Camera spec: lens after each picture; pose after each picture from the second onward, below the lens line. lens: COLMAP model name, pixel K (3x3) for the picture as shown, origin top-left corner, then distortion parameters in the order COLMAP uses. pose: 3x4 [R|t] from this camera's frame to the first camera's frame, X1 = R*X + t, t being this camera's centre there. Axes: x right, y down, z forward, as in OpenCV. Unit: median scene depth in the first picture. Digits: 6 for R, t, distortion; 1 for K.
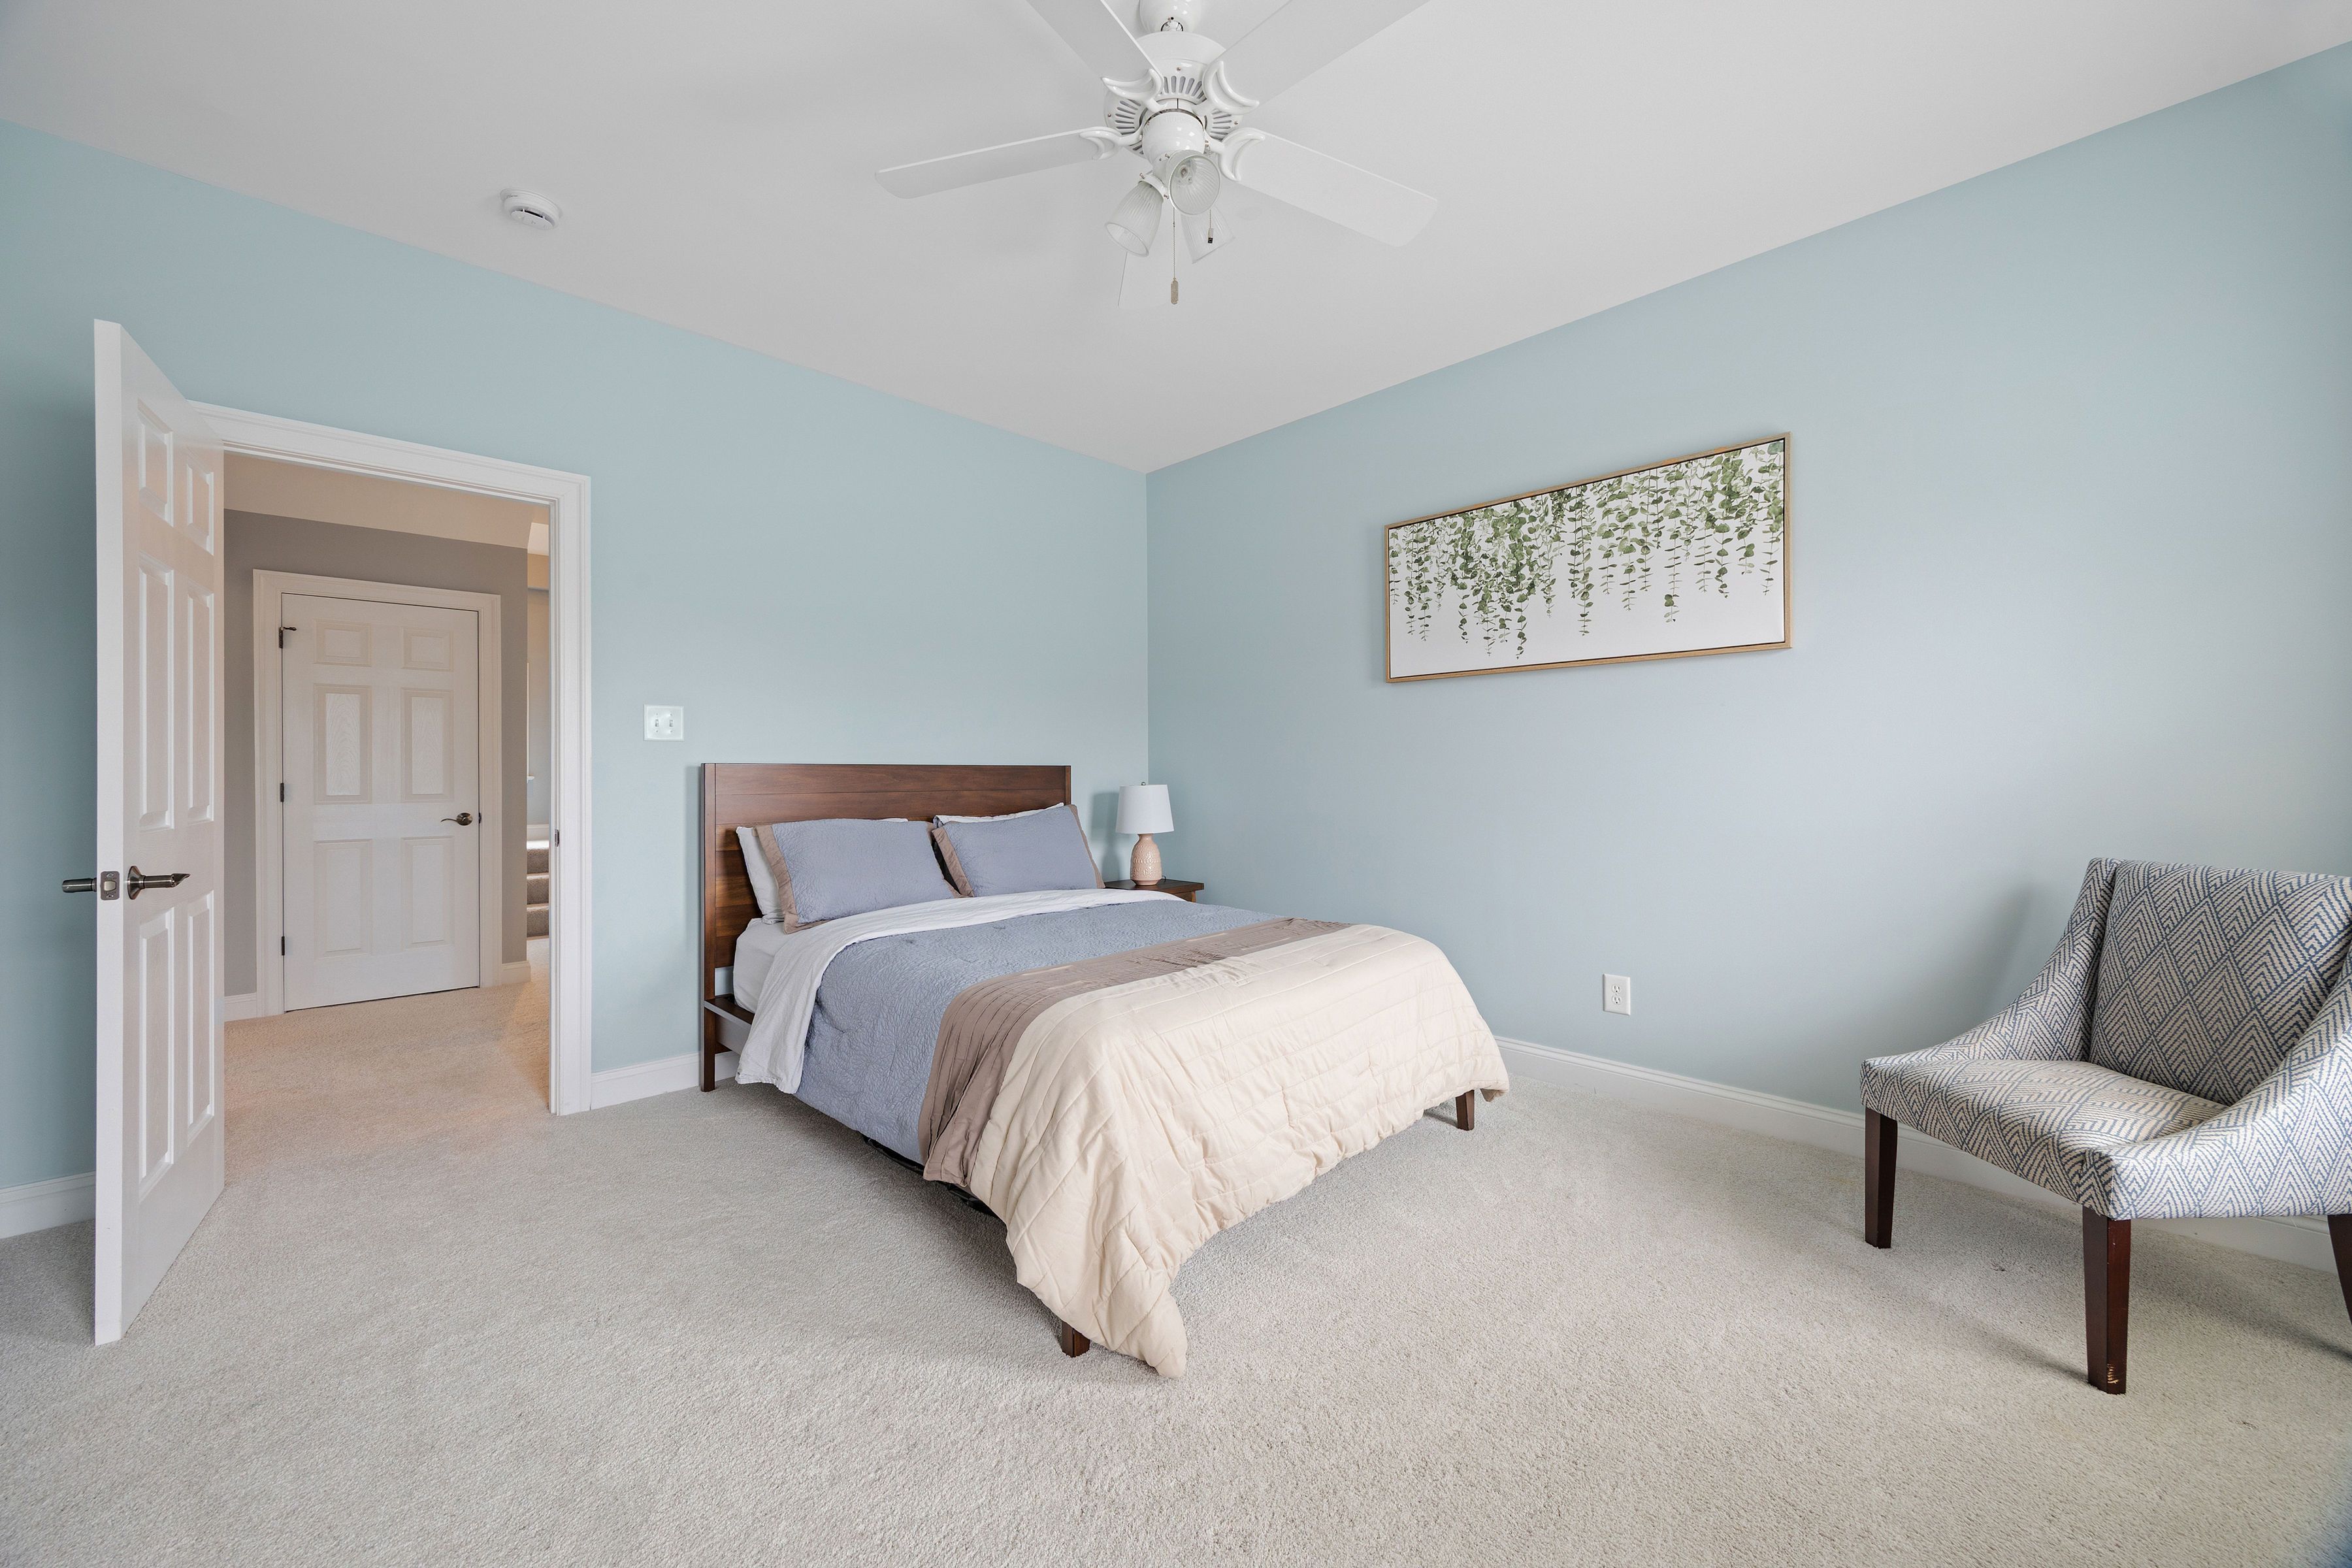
lens RADIAL K [[950.5, 0, 1176.5], [0, 950.5, 769.4], [0, 0, 1]] dist [0.000072, 0.000011]
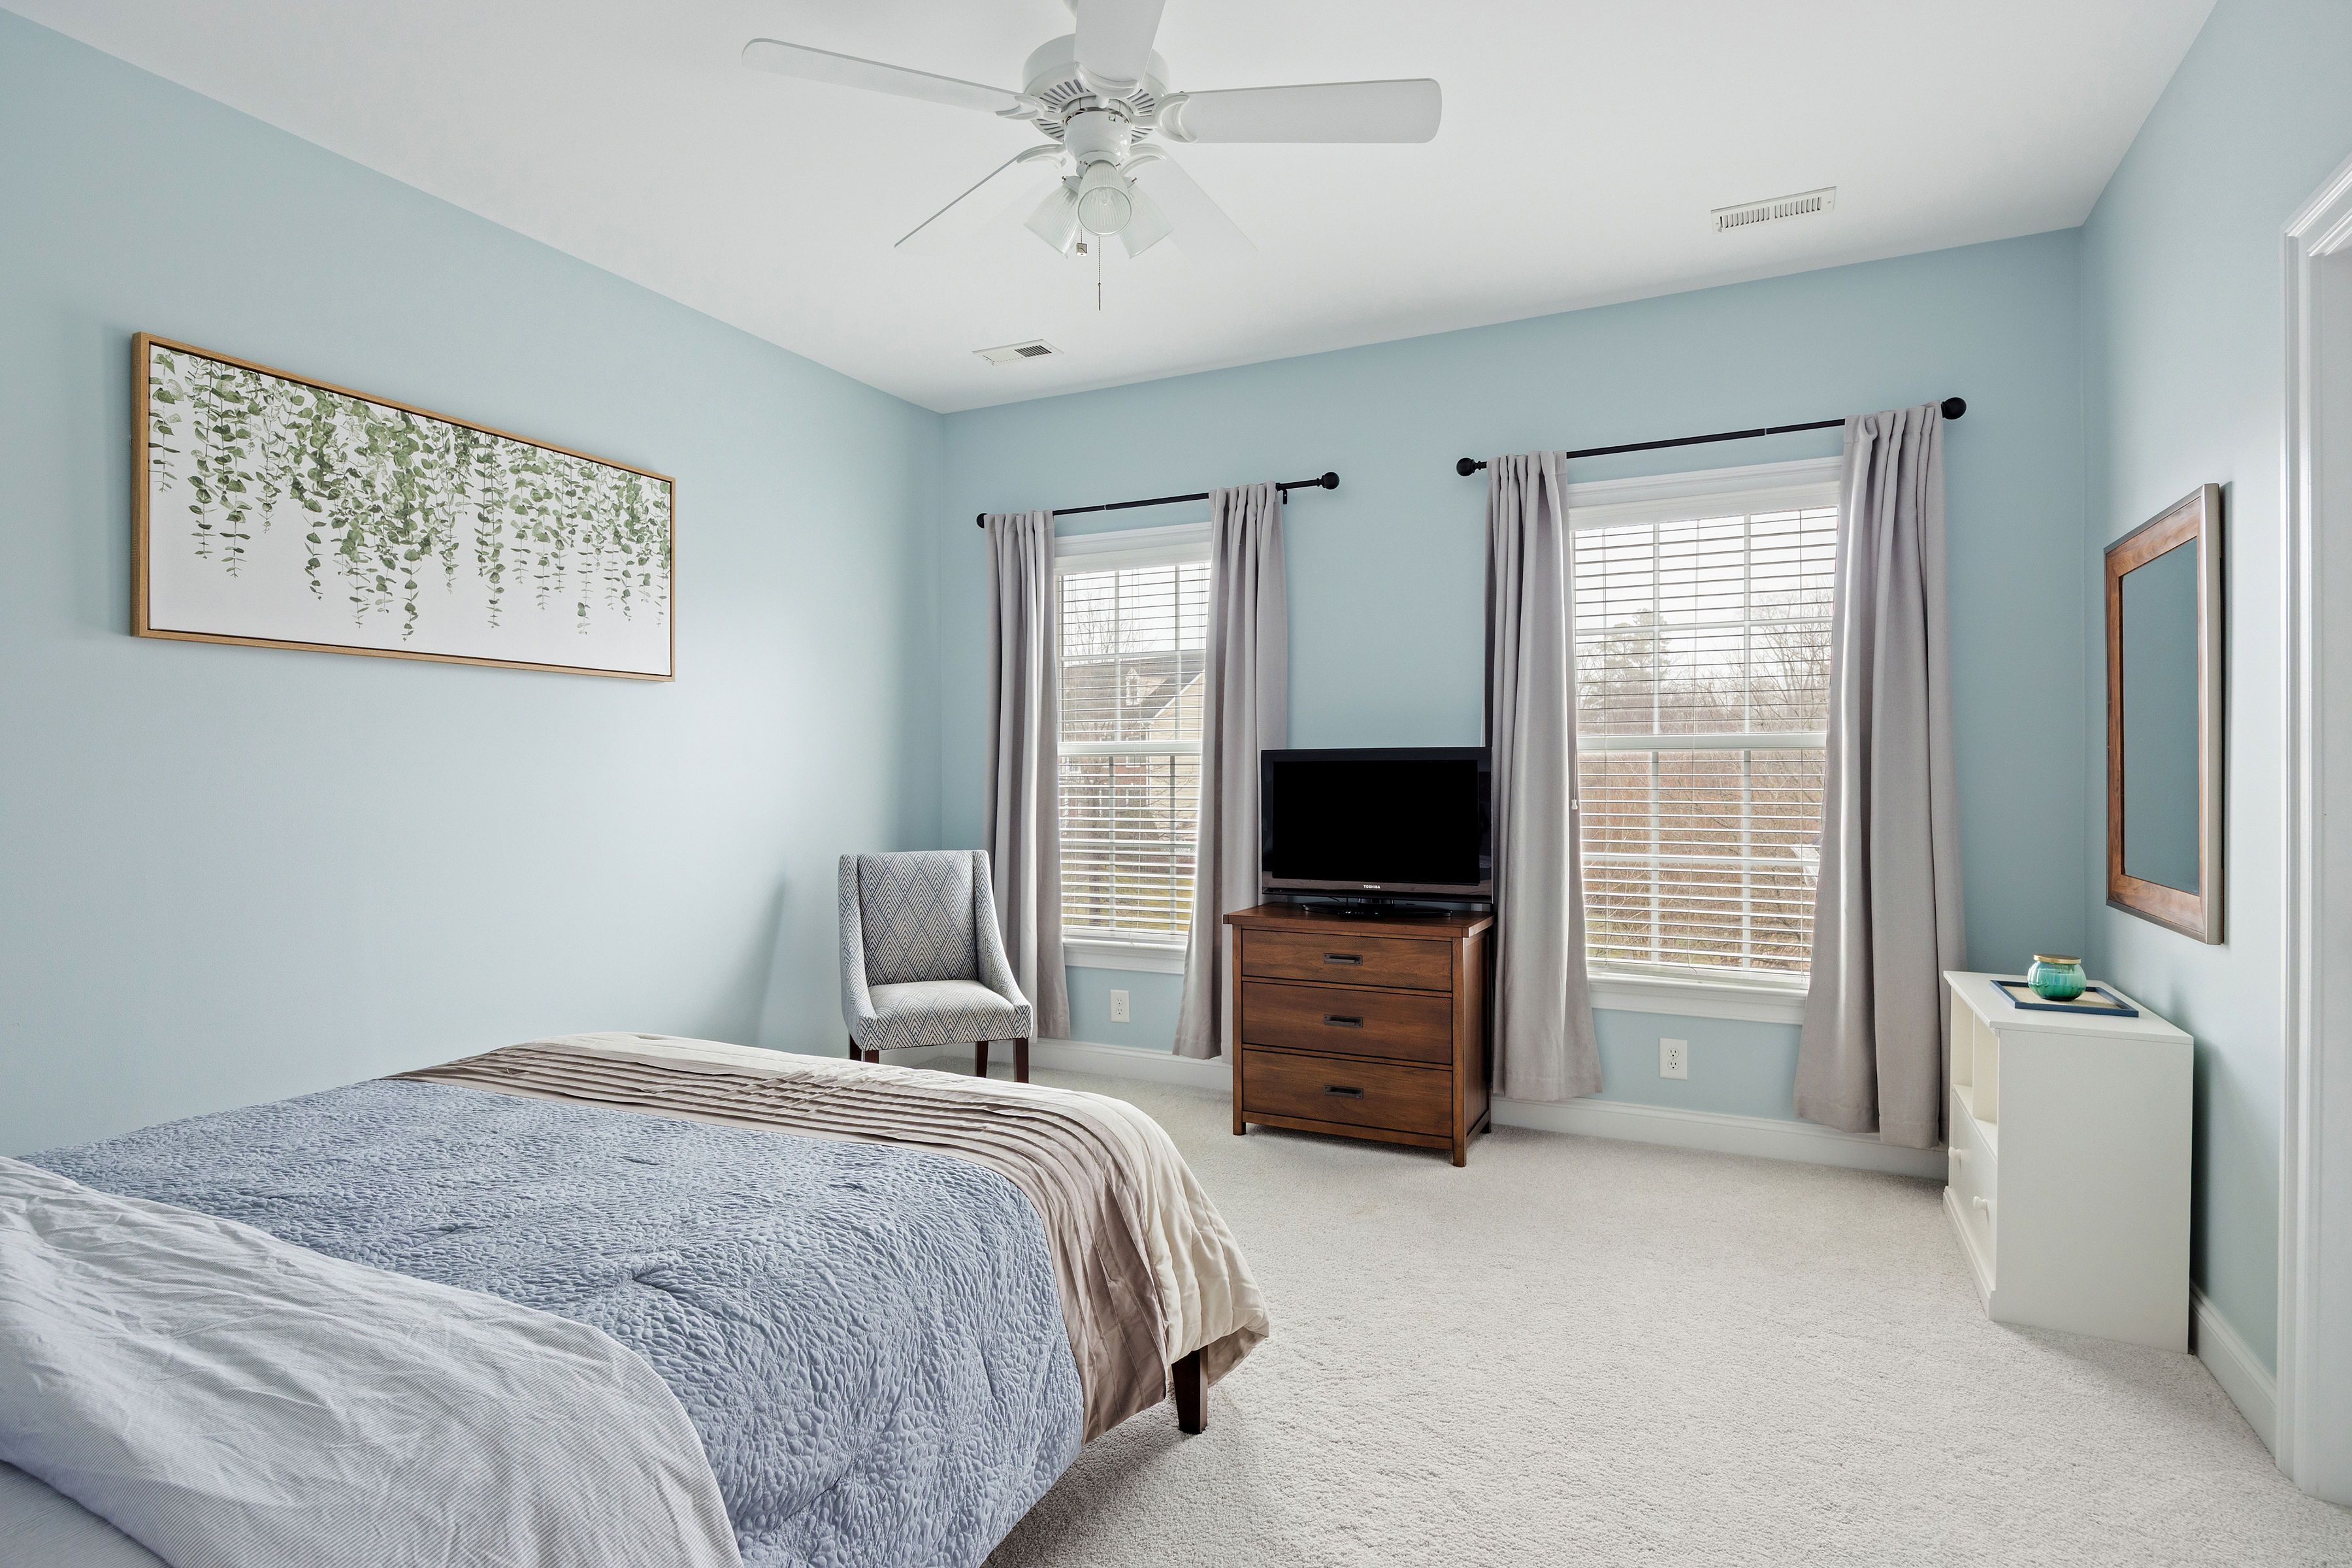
lens RADIAL K [[1196.9, 0, 1167.2], [0, 1196.9, 779.4], [0, 0, 1]] dist [-0.000263, -0.000516]
pose [[-0.355386, 0.006008, 0.934700, -0.664598], [0.002346, 0.999982, -0.005535, -0.009660], [-0.934717, 0.000226, -0.355394, 0.807382]]
